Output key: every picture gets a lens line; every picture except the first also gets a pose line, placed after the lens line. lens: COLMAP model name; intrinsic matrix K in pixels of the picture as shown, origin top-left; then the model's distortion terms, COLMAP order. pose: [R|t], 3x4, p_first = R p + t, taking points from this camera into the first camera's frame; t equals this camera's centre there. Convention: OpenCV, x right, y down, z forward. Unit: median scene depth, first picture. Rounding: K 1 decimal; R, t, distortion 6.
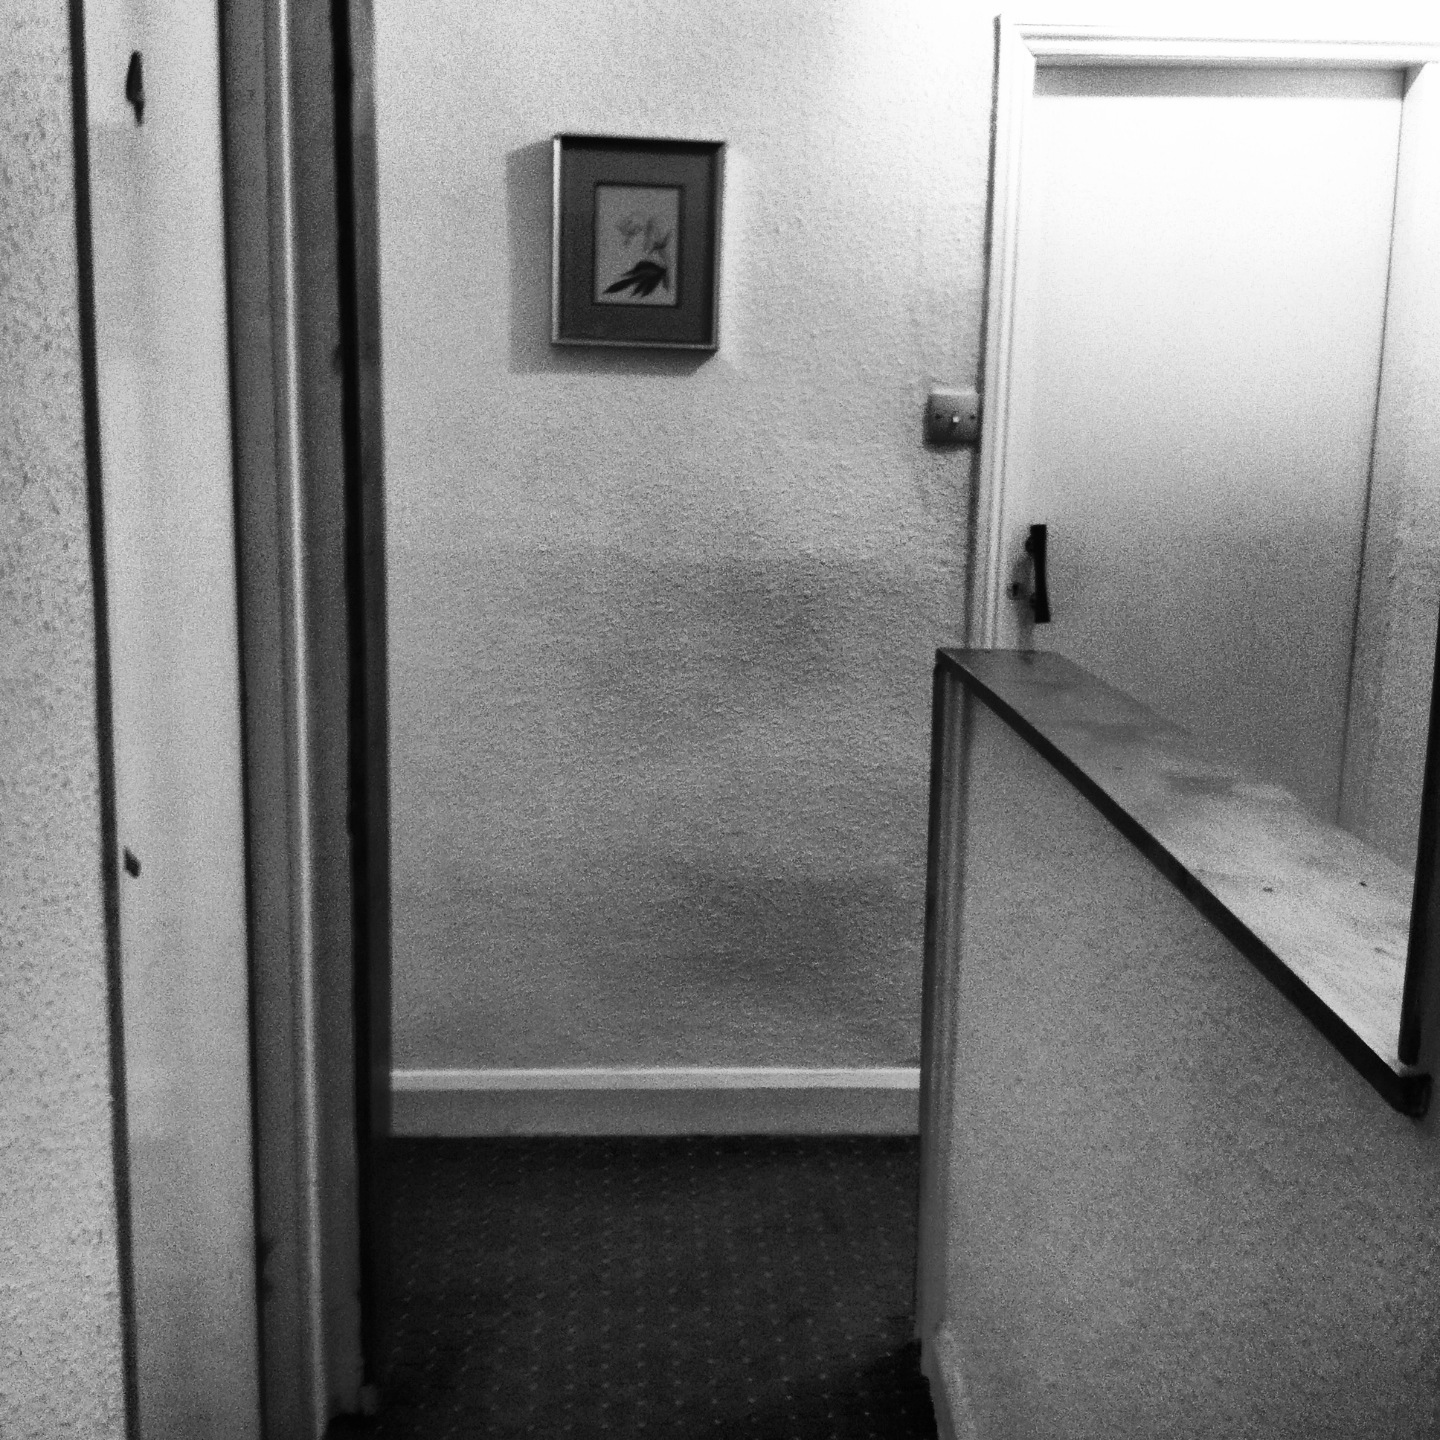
lens RADIAL K [[1729.9, 0, 703.4], [0, 1729.9, 727.9], [0, 0, 1]] dist [0.075712, 0.000000]
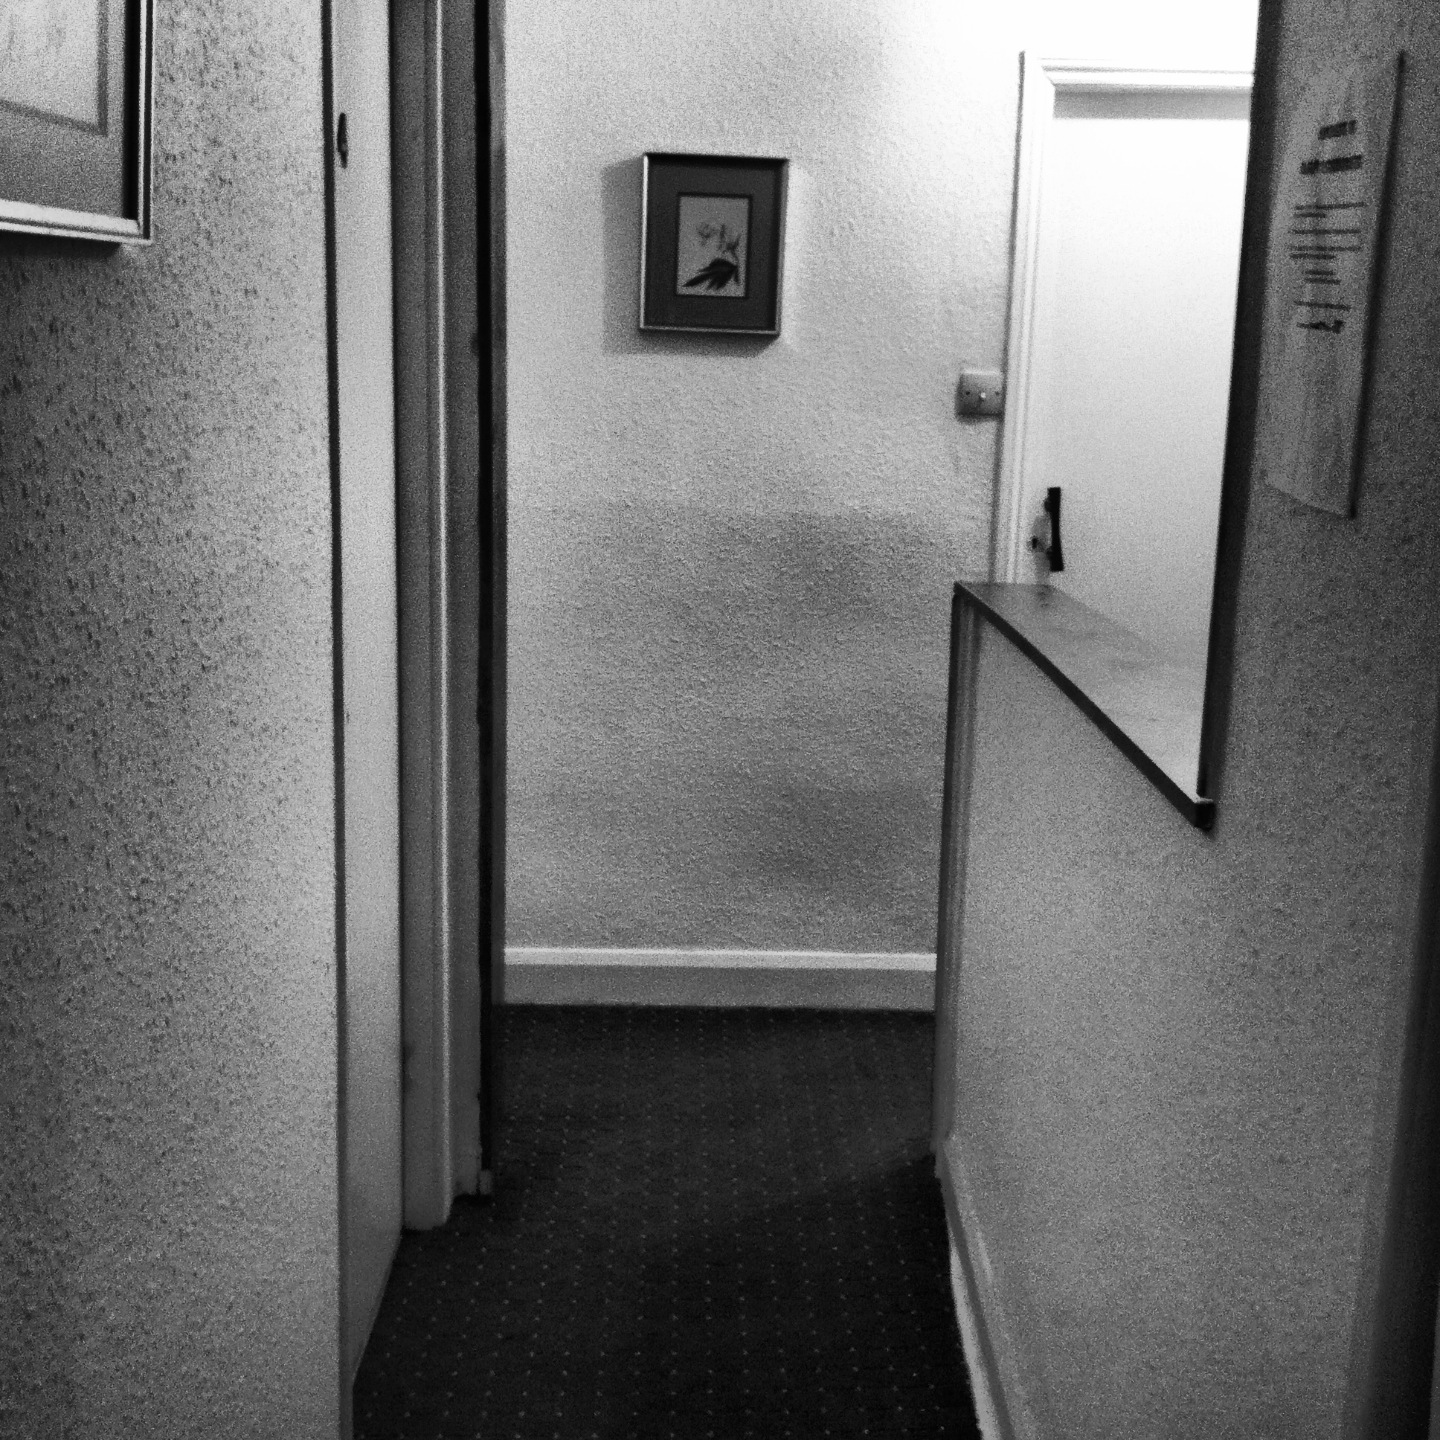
lens RADIAL K [[1729.9, 0, 694.1], [0, 1729.9, 707.6], [0, 0, 1]] dist [0.075712, 0.000000]
pose [[0.999033, 0.013013, -0.042008, 0.003062], [-0.013032, 0.999915, -0.000168, 0.035883], [0.042003, 0.000715, 0.999117, -0.179667]]
